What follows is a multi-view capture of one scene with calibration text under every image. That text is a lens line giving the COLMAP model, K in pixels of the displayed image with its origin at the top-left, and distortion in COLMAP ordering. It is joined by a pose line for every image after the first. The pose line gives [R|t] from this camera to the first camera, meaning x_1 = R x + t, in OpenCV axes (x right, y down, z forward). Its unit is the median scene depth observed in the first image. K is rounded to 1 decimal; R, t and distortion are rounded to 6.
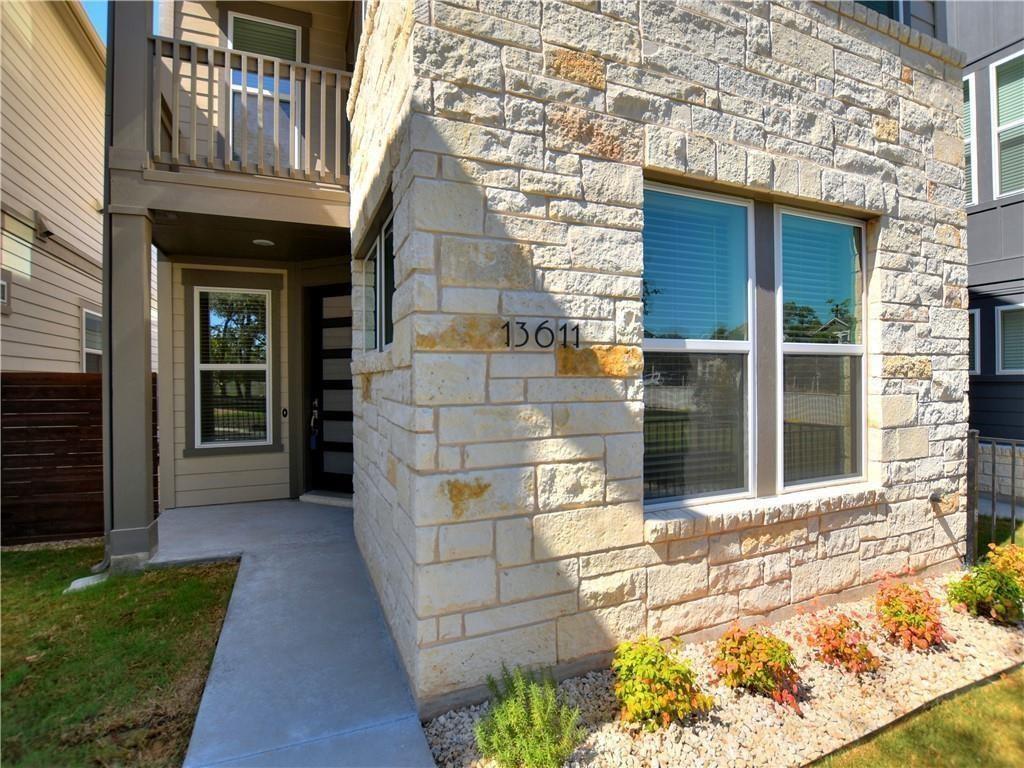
lens RADIAL K [[514.5, 0, 505.0], [0, 514.5, 380.2], [0, 0, 1]] dist [-0.019578, 0.000496]
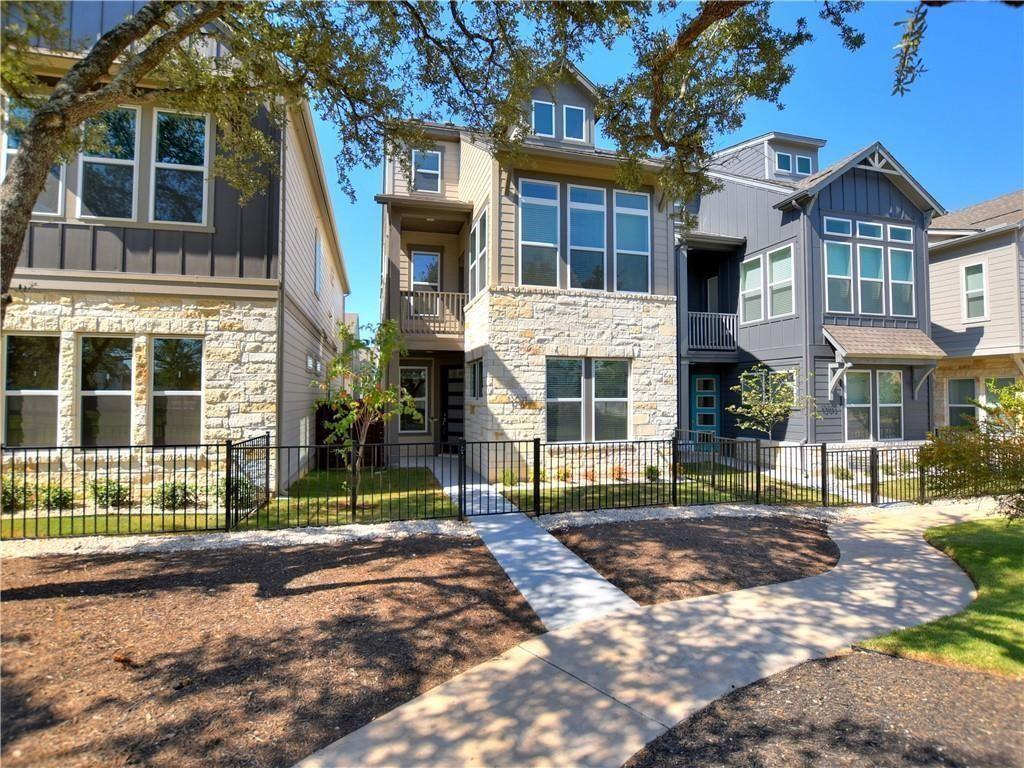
lens RADIAL K [[514.5, 0, 505.0], [0, 514.5, 380.2], [0, 0, 1]] dist [-0.019578, 0.000496]
pose [[0.990085, 0.003177, -0.140437, 0.239551], [-0.007551, 0.999502, -0.030623, -0.046712], [0.140269, 0.031380, 0.989616, -1.361078]]
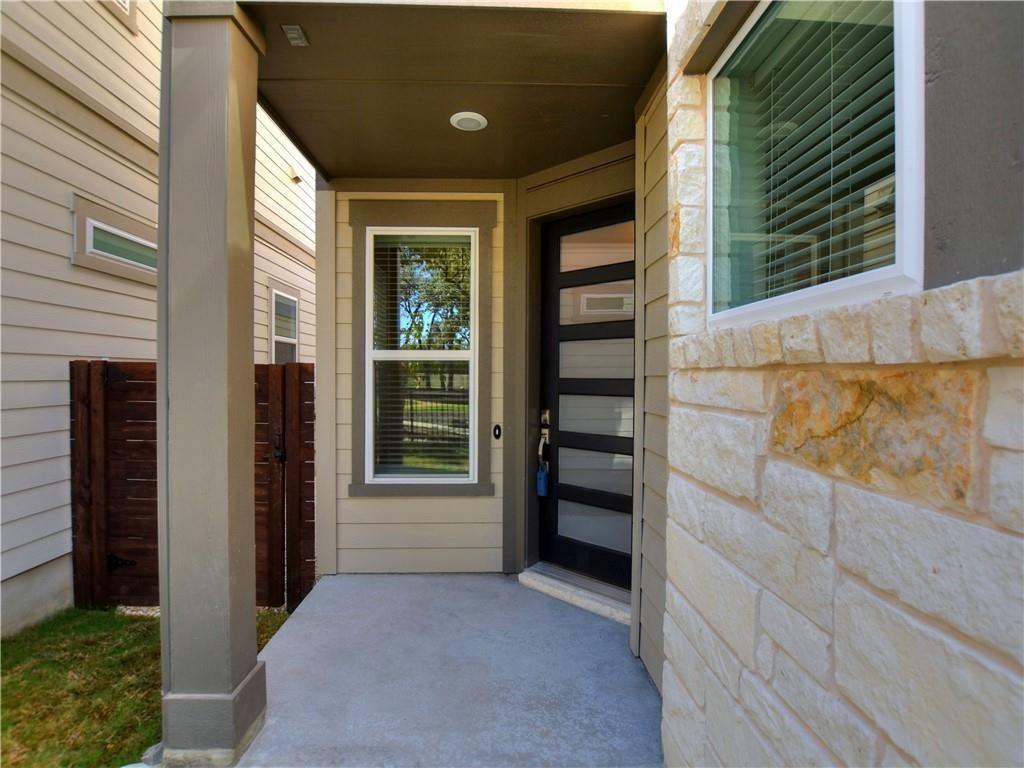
lens RADIAL K [[514.5, 0, 505.0], [0, 514.5, 380.2], [0, 0, 1]] dist [-0.019578, 0.000496]
pose [[0.935377, 0.016537, -0.353265, -0.223819], [-0.012968, 0.999838, 0.012467, -0.004893], [0.353414, -0.007080, 0.935440, 0.470523]]
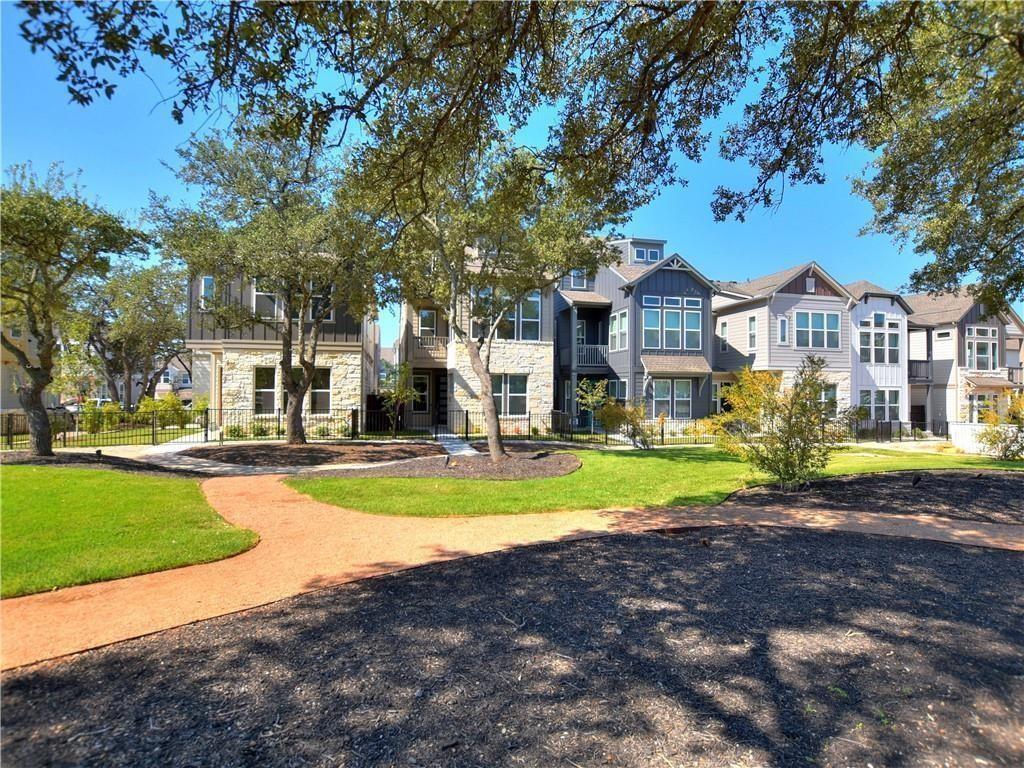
lens RADIAL K [[514.5, 0, 505.0], [0, 514.5, 380.2], [0, 0, 1]] dist [-0.019578, 0.000496]
pose [[0.986310, 0.009508, -0.164630, 0.896083], [-0.013531, 0.999636, -0.023335, -0.053182], [0.164348, 0.025243, 0.986079, -3.195437]]
